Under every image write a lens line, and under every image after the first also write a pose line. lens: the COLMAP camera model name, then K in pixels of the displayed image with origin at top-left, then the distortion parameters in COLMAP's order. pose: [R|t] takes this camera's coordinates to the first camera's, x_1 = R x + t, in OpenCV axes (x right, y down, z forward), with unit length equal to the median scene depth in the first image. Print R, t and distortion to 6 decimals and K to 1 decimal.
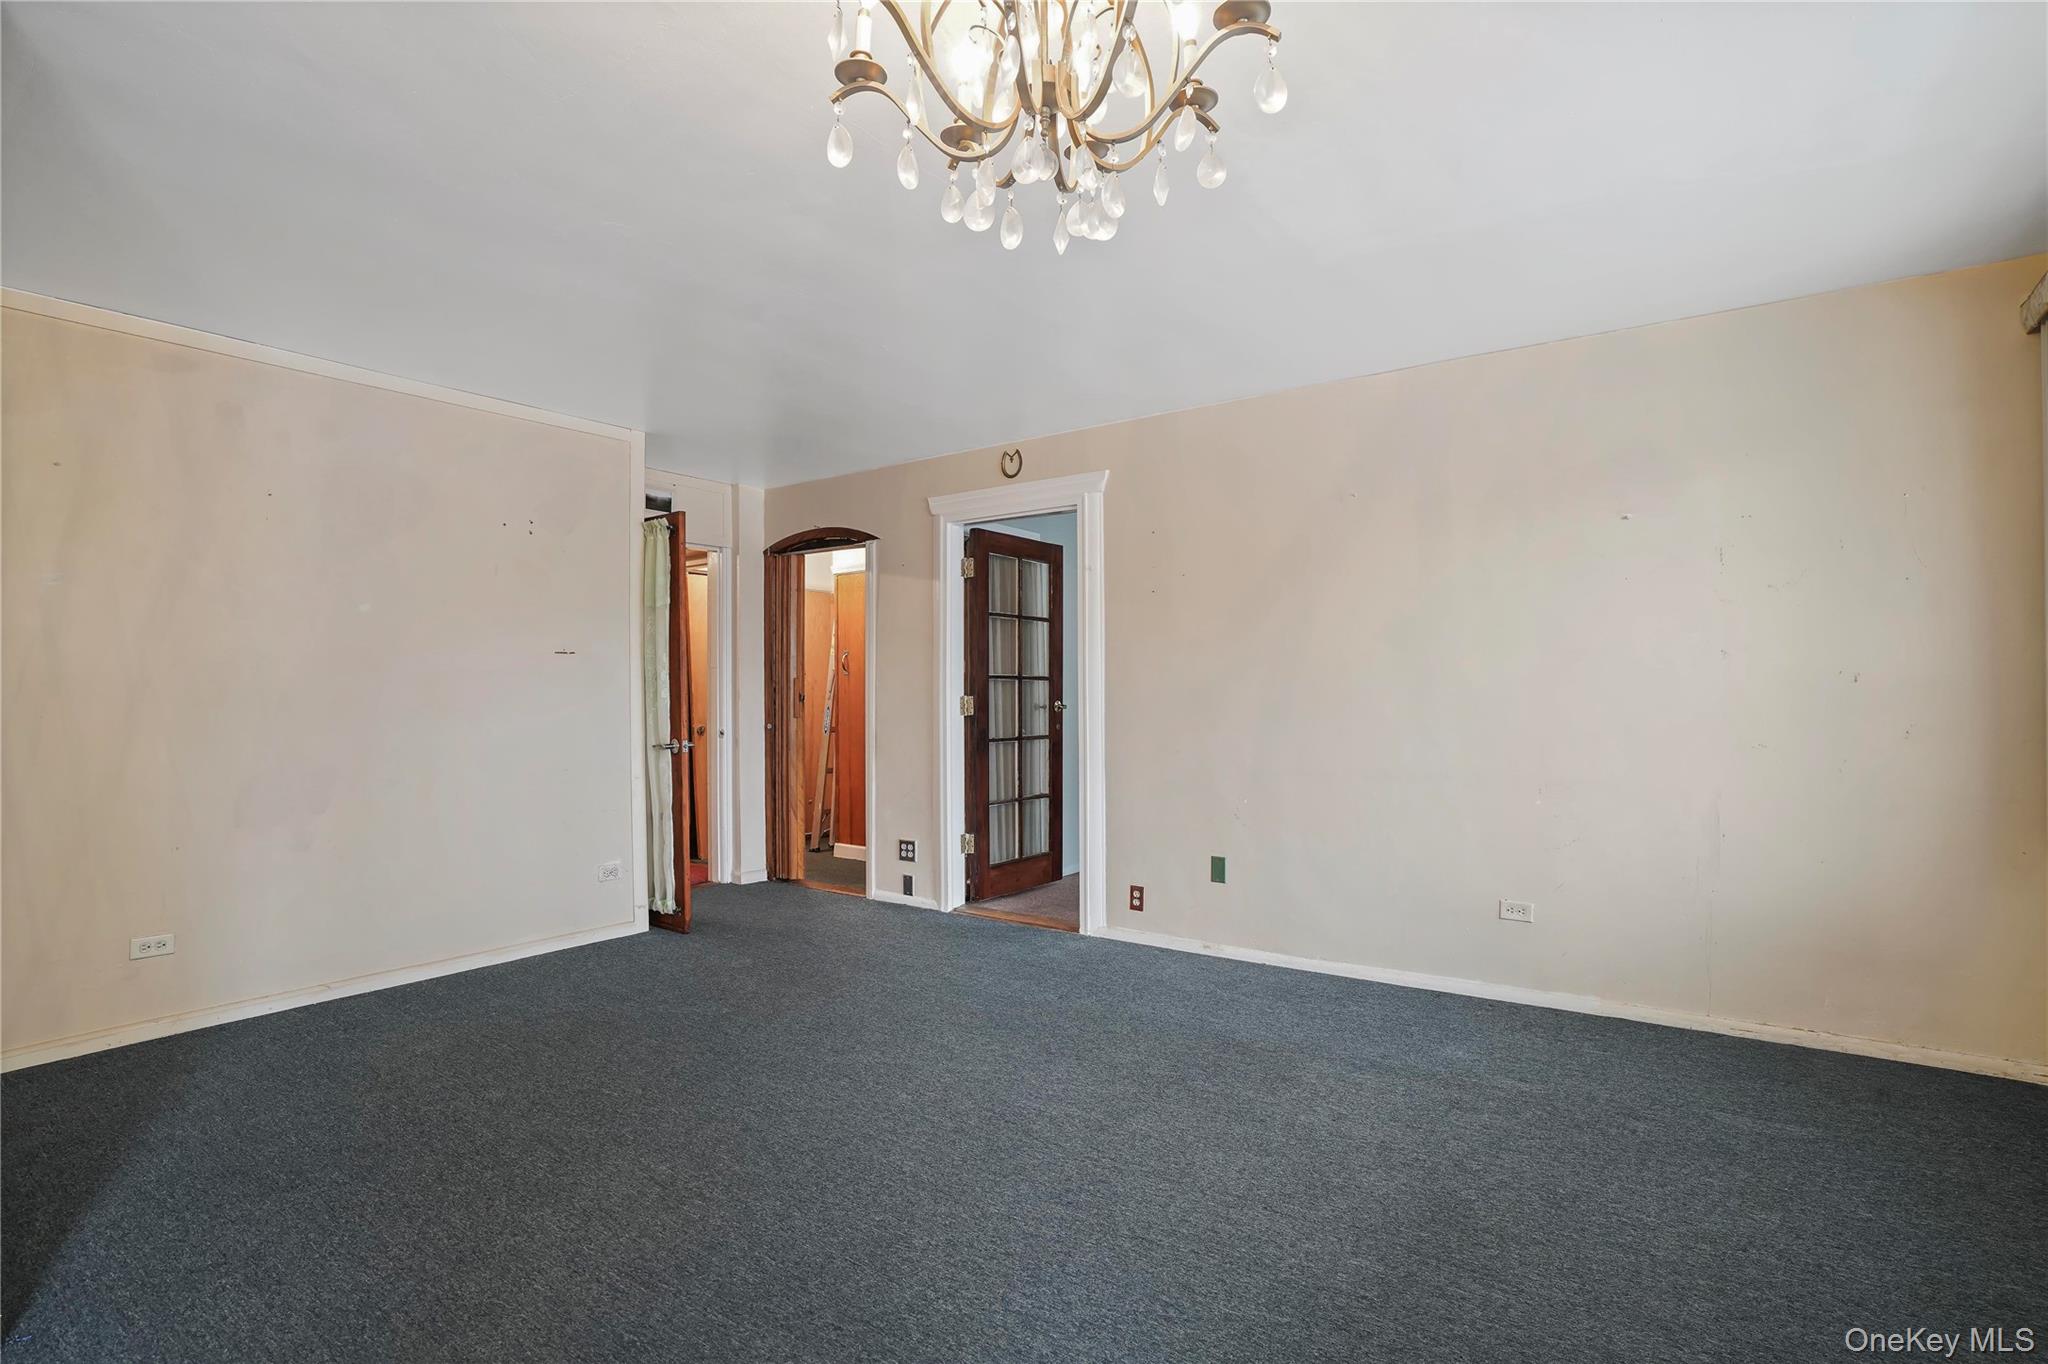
lens RADIAL K [[978.4, 0, 1024.0], [0, 978.4, 682.0], [0, 0, 1]] dist [-0.070069, -0.000172]
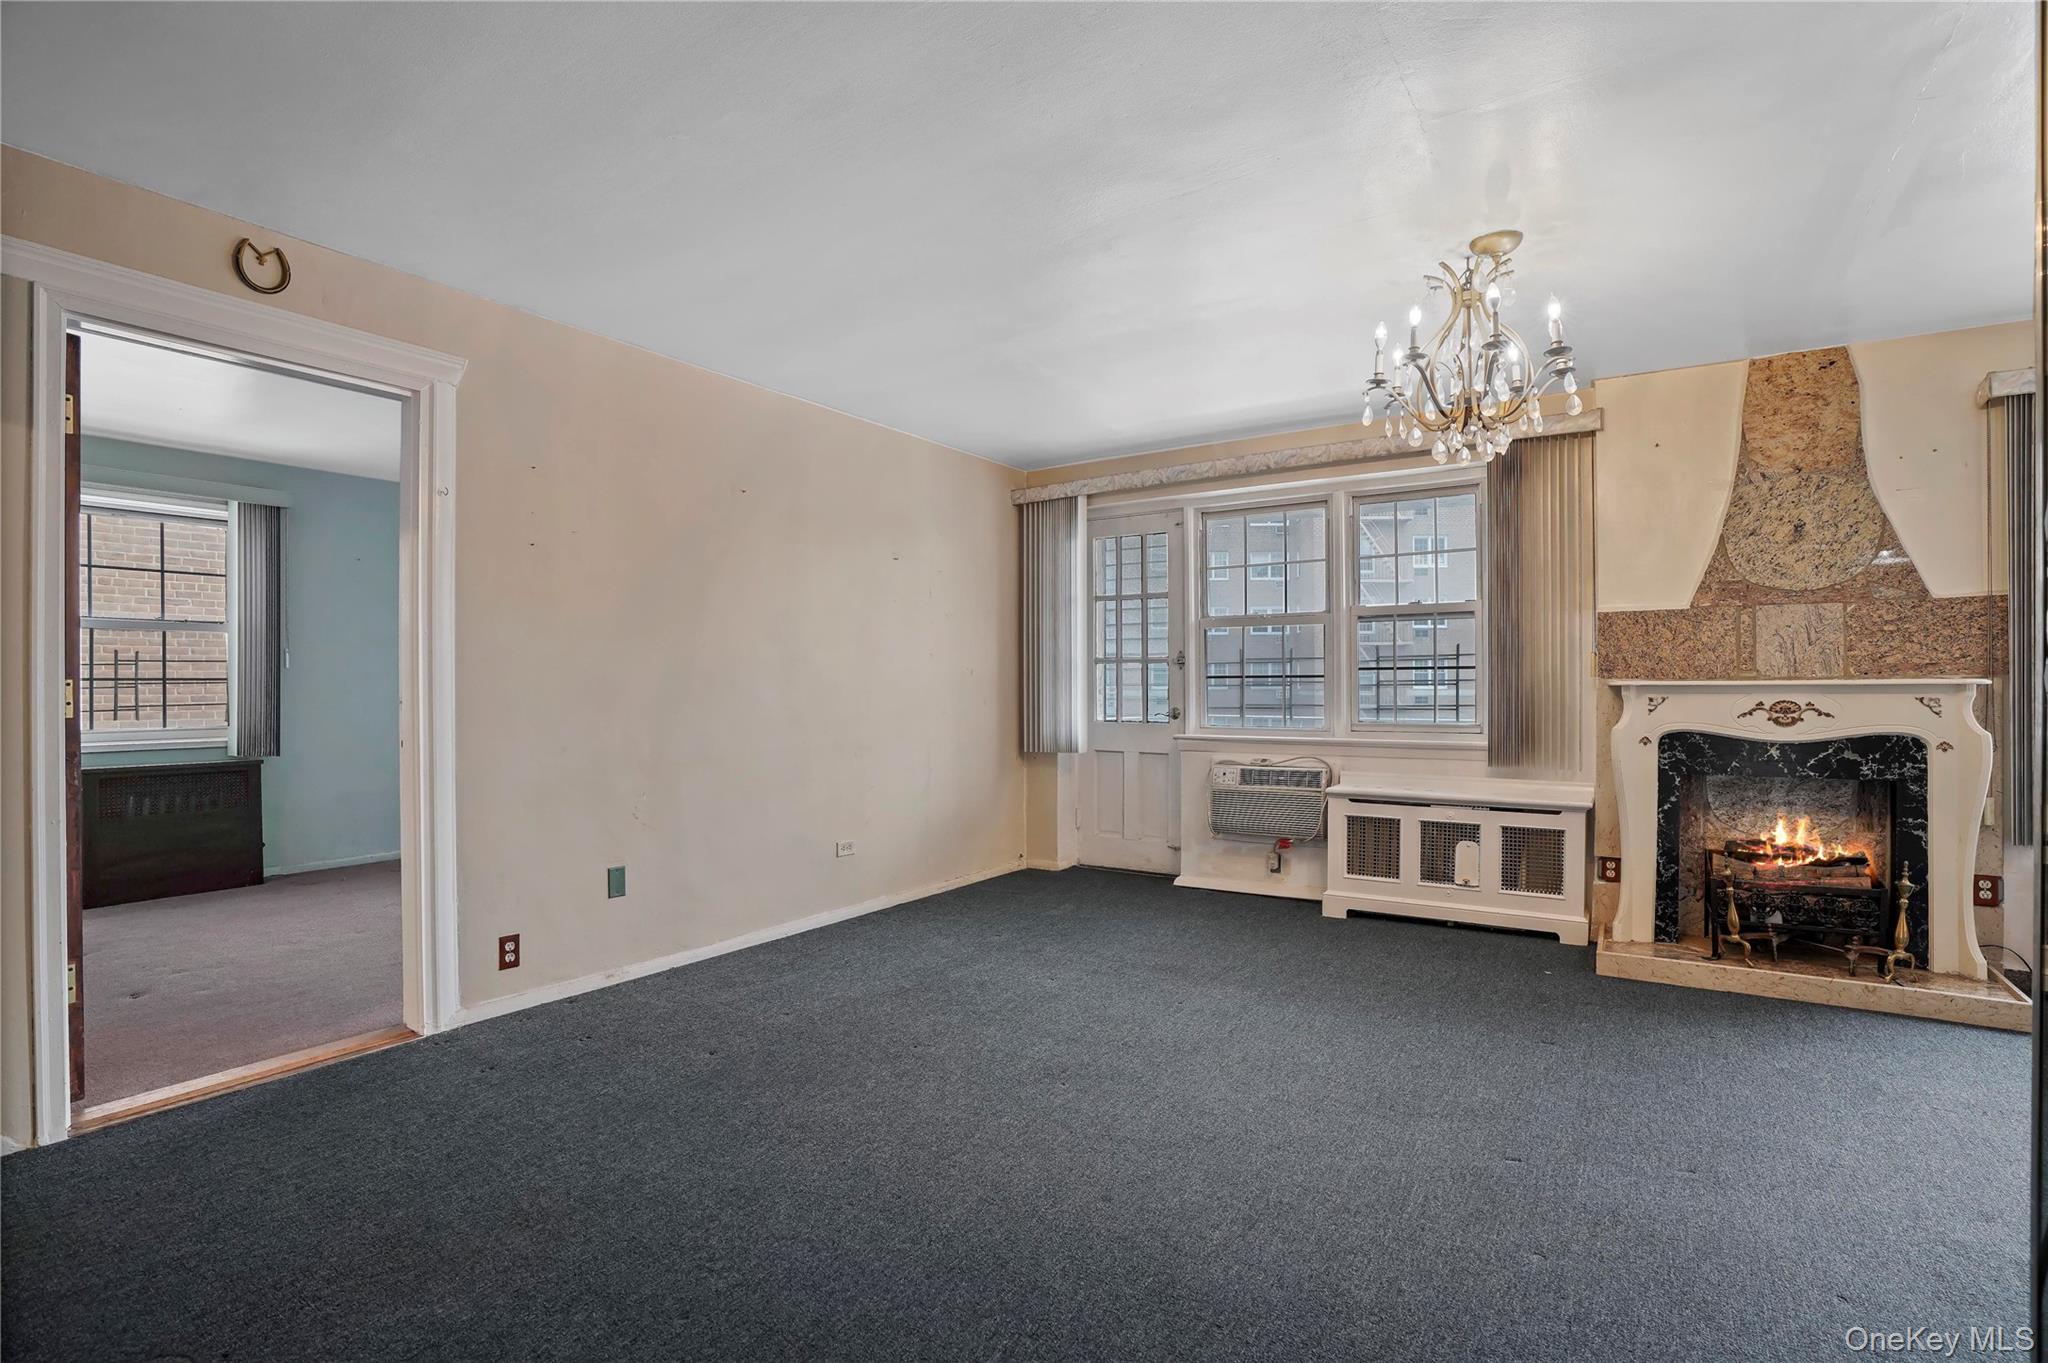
lens RADIAL K [[950.7, 0, 1024.0], [0, 950.7, 681.5], [0, 0, 1]] dist [-0.000393, 0.000084]
pose [[-0.026981, 0.011420, 0.999571, -0.529426], [-0.009860, 0.999883, -0.011690, 0.016373], [-0.999587, -0.010171, -0.026866, 0.531130]]
